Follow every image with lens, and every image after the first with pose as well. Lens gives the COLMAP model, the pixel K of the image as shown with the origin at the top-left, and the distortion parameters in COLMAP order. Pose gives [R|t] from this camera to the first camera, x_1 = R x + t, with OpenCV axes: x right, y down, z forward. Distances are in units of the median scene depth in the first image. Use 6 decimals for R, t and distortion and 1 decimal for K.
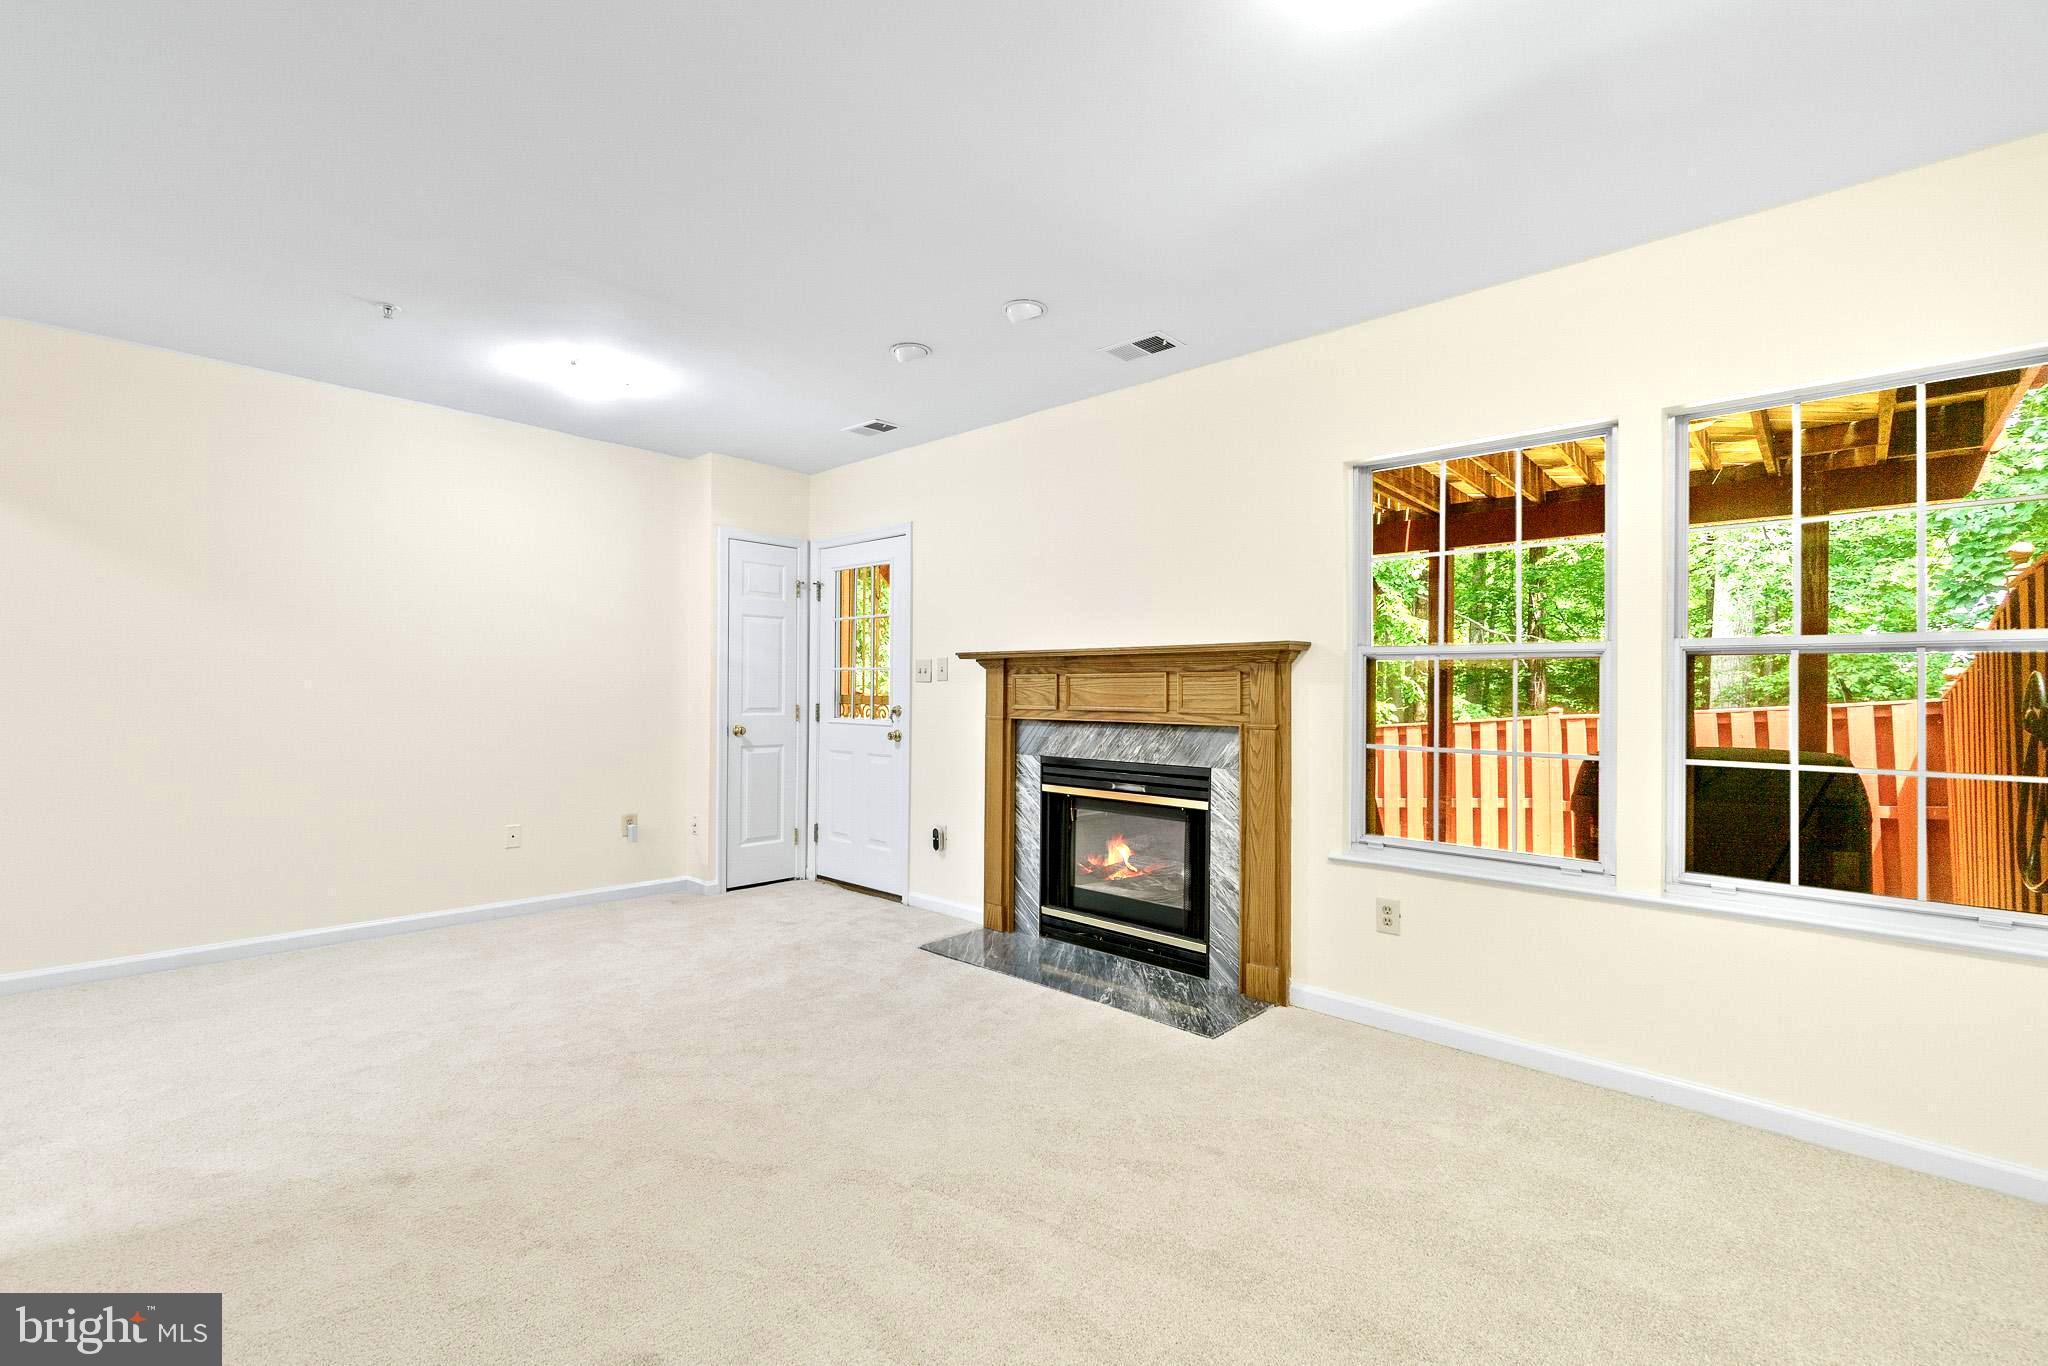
lens RADIAL K [[900.1, 0, 1020.1], [0, 900.1, 703.2], [0, 0, 1]] dist [0.000068, -0.002143]
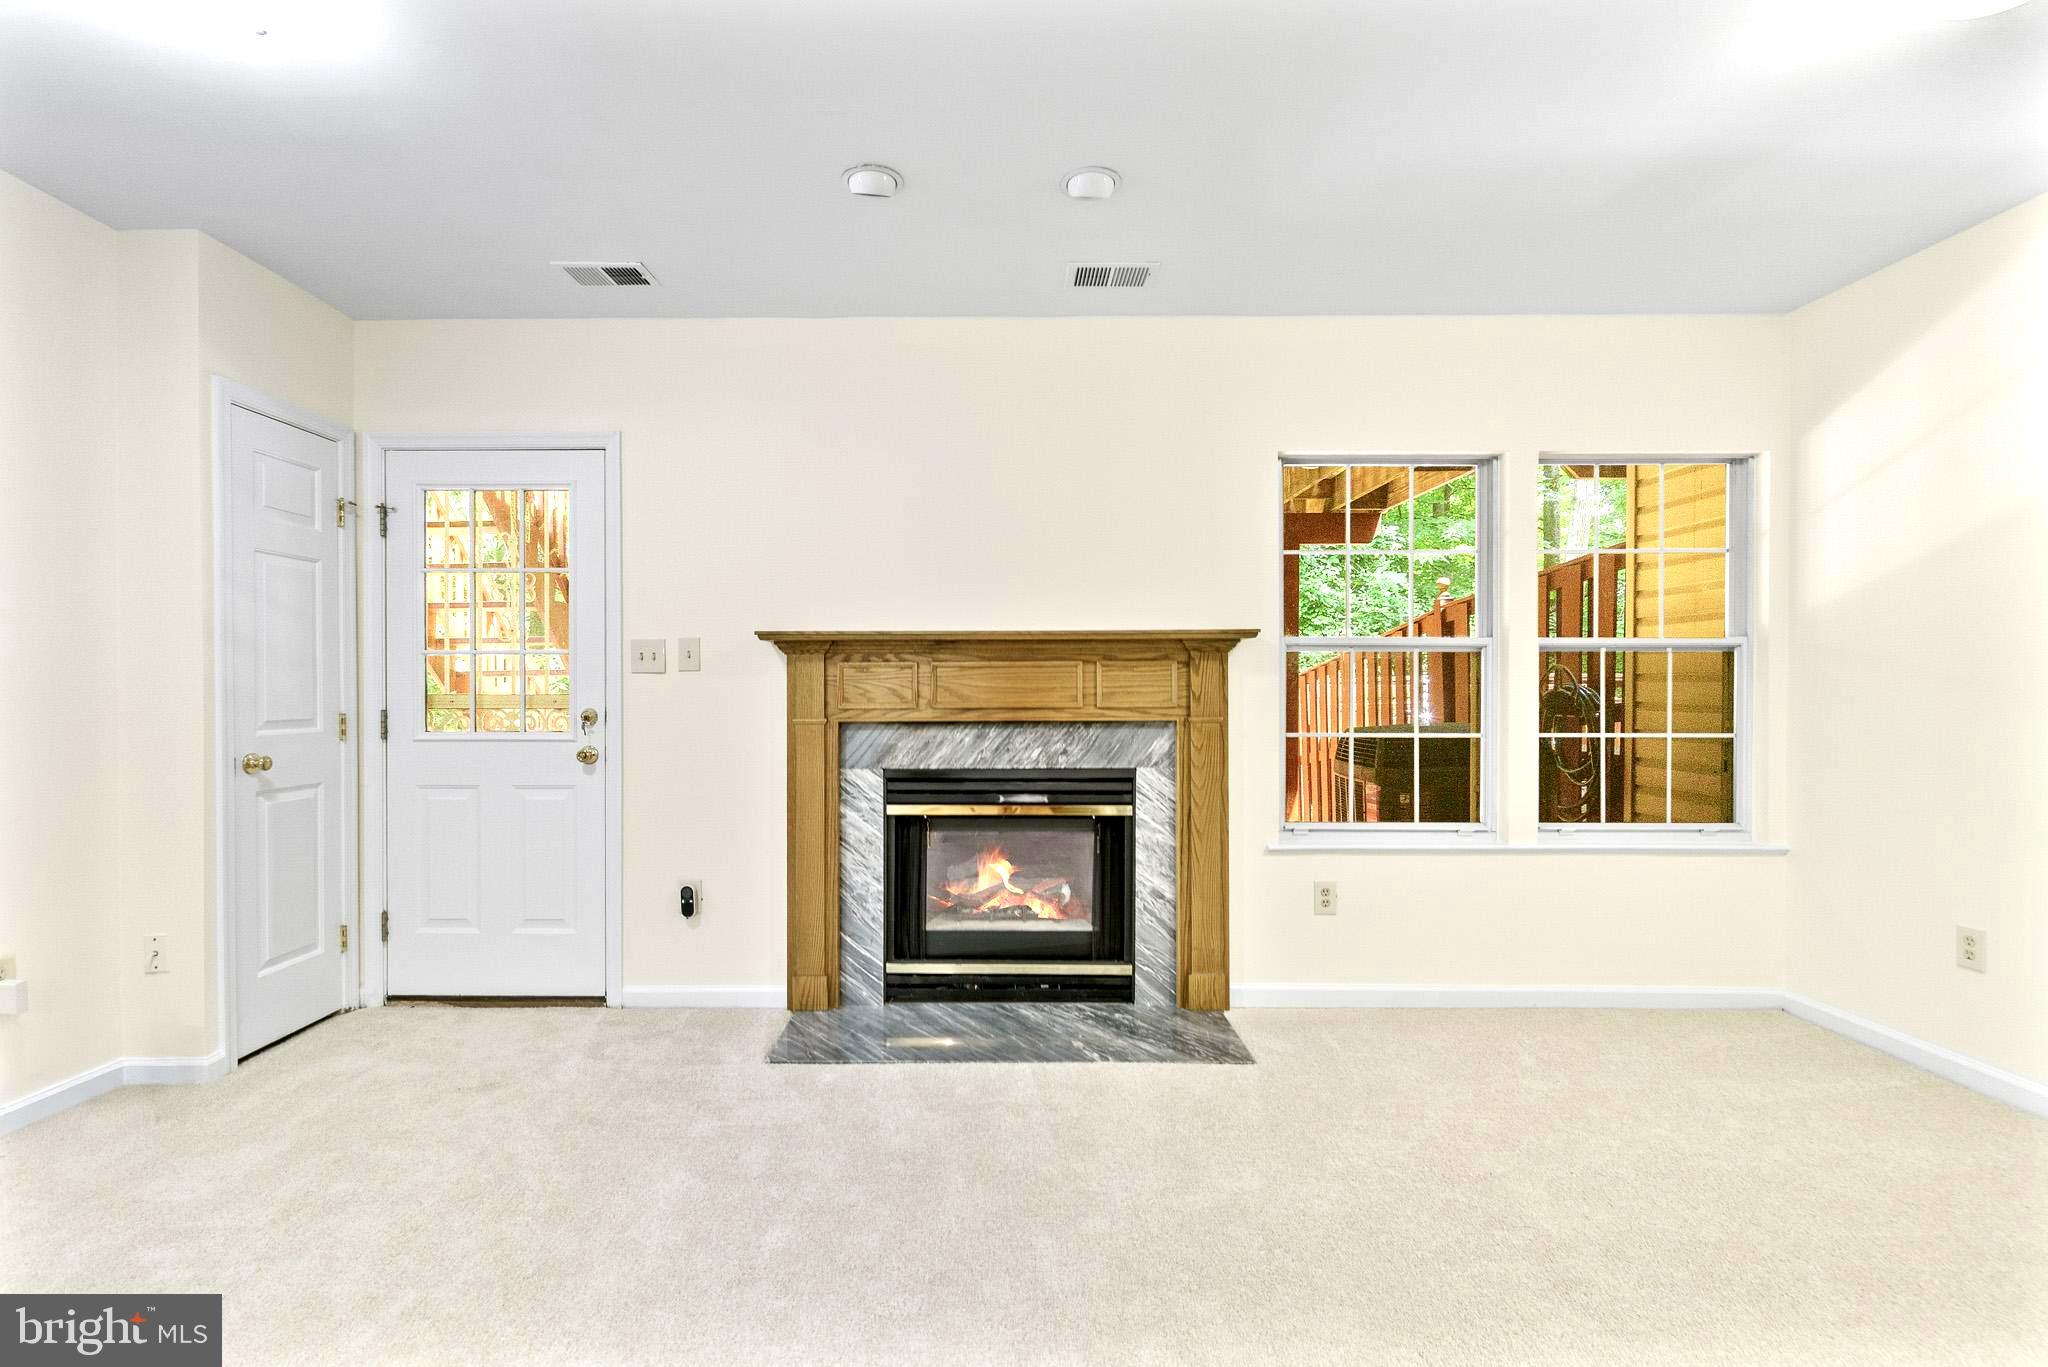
lens RADIAL K [[900.1, 0, 1029.2], [0, 900.1, 713.5], [0, 0, 1]] dist [0.000068, -0.002143]
pose [[0.734425, -0.024217, 0.678257, -0.420725], [0.017704, 0.999707, 0.016523, 0.000837], [-0.678458, -0.000127, 0.734639, 0.365652]]
